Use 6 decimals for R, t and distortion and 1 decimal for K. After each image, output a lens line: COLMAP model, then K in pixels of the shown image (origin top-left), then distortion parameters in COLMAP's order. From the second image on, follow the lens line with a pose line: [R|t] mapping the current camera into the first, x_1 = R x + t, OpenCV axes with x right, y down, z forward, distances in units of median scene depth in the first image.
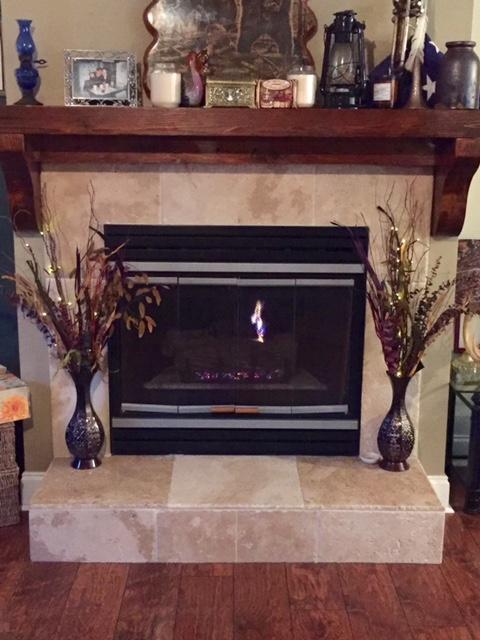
lens RADIAL K [[859.7, 0, 240.0], [0, 859.7, 320.0], [0, 0, 1]] dist [0.041543, 0.048660]
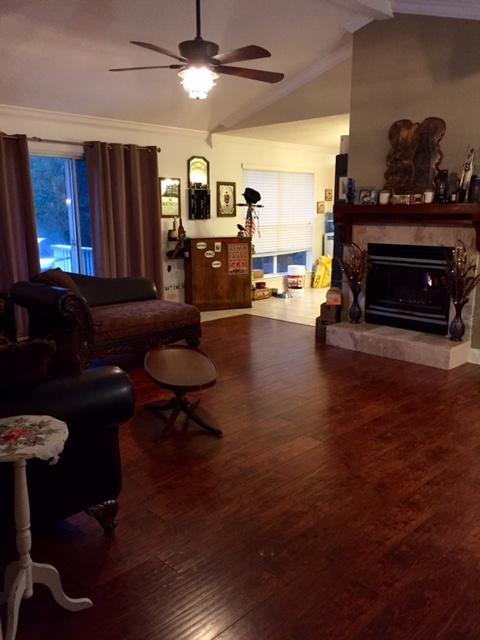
lens RADIAL K [[545.4, 0, 240.0], [0, 545.4, 320.0], [0, 0, 1]] dist [0.003018, 0.003498]
pose [[0.695299, 0.133670, -0.706181, 0.953153], [-0.152167, 0.987657, 0.037127, 0.159789], [0.702428, 0.081643, 0.707057, -0.672362]]
